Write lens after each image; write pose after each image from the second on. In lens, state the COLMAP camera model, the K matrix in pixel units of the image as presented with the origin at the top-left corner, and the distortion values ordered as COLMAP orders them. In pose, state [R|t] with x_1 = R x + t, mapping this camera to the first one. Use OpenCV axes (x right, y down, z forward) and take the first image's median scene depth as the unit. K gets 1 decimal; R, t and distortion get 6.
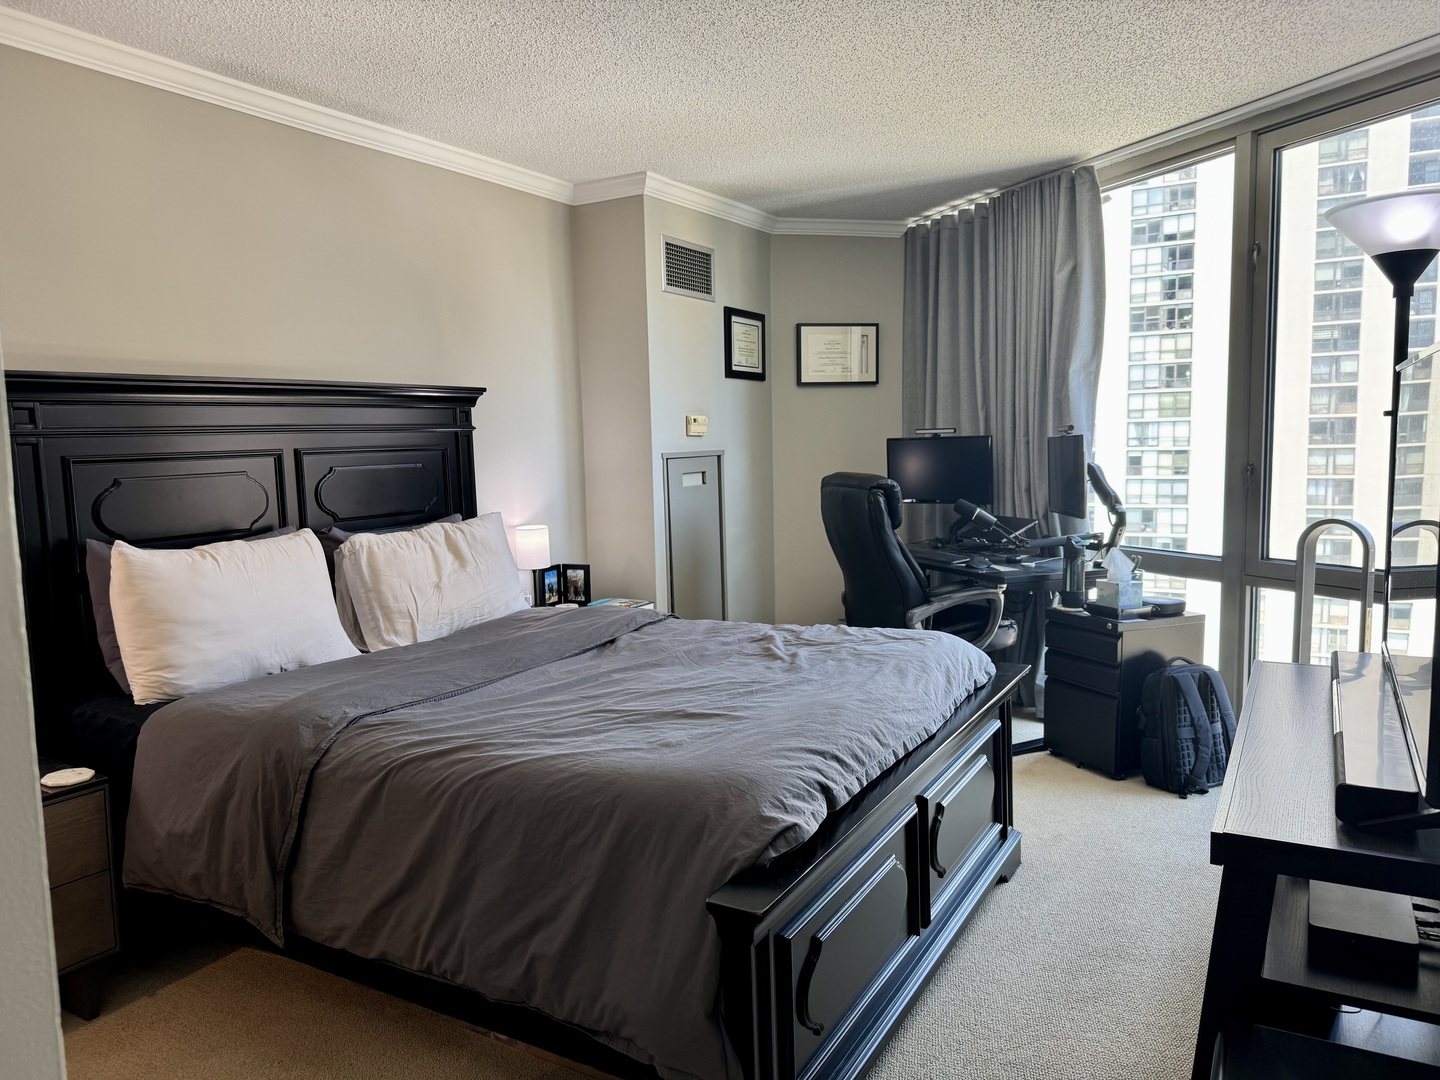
lens RADIAL K [[1018.6, 0, 704.4], [0, 1018.6, 542.9], [0, 0, 1]] dist [0.046758, -0.047685]
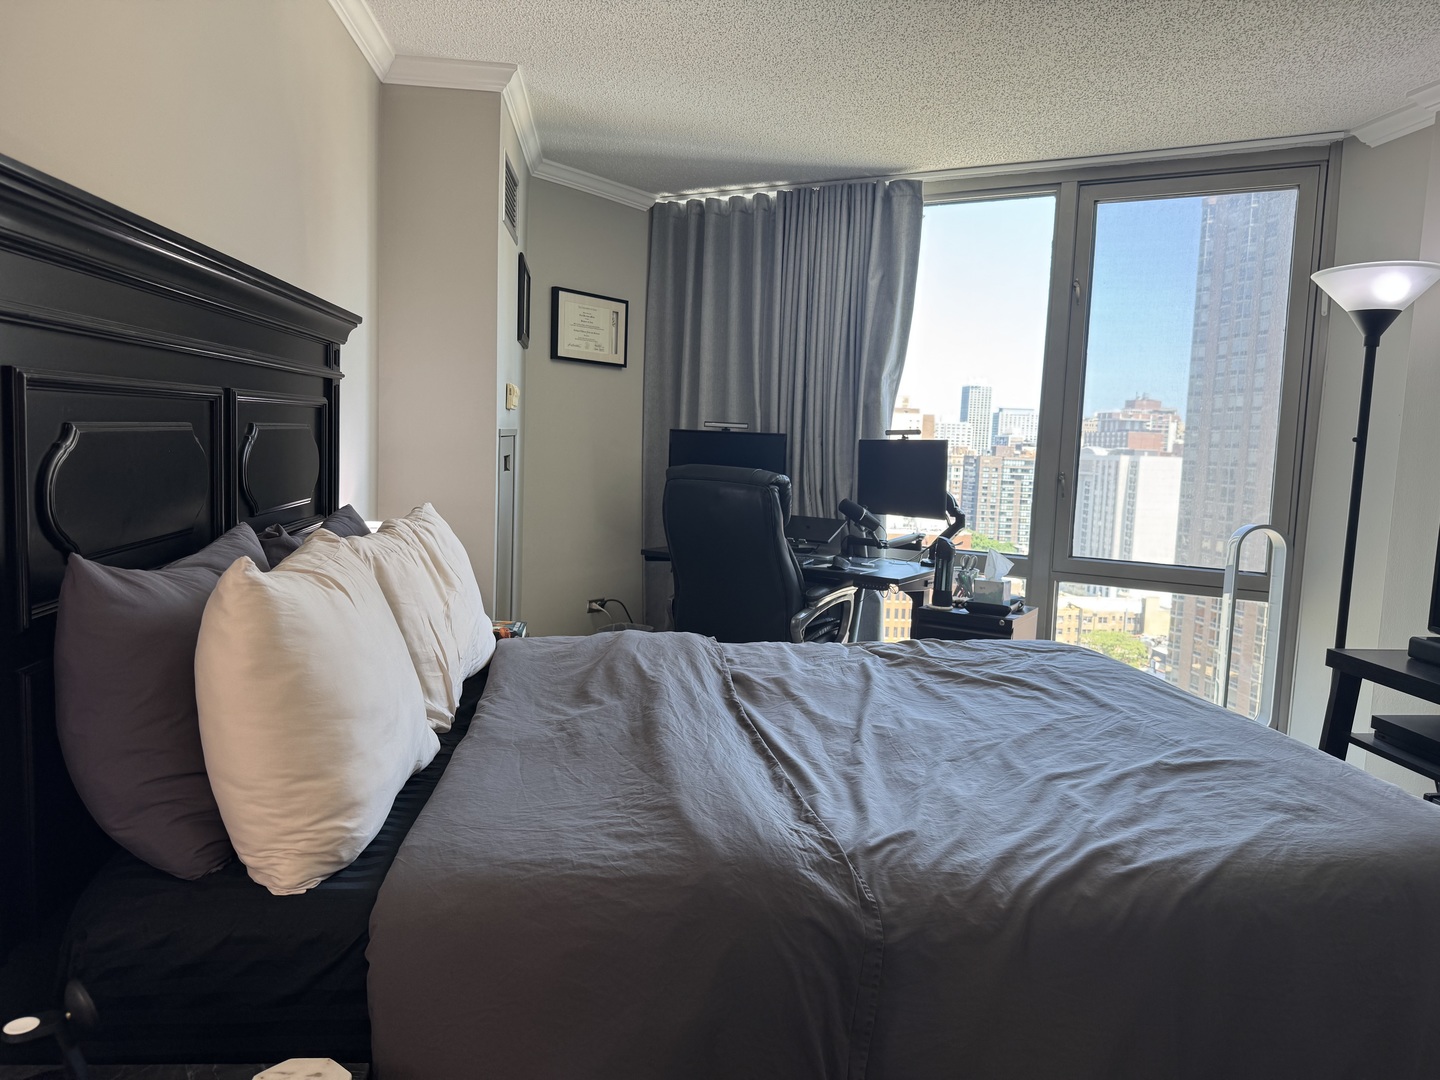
lens RADIAL K [[1018.6, 0, 717.5], [0, 1018.6, 531.2], [0, 0, 1]] dist [0.046758, -0.047685]
pose [[0.796980, 0.002997, 0.603998, -0.386389], [-0.000568, 0.999991, -0.004213, -0.006841], [-0.604005, 0.003014, 0.796974, 0.277286]]
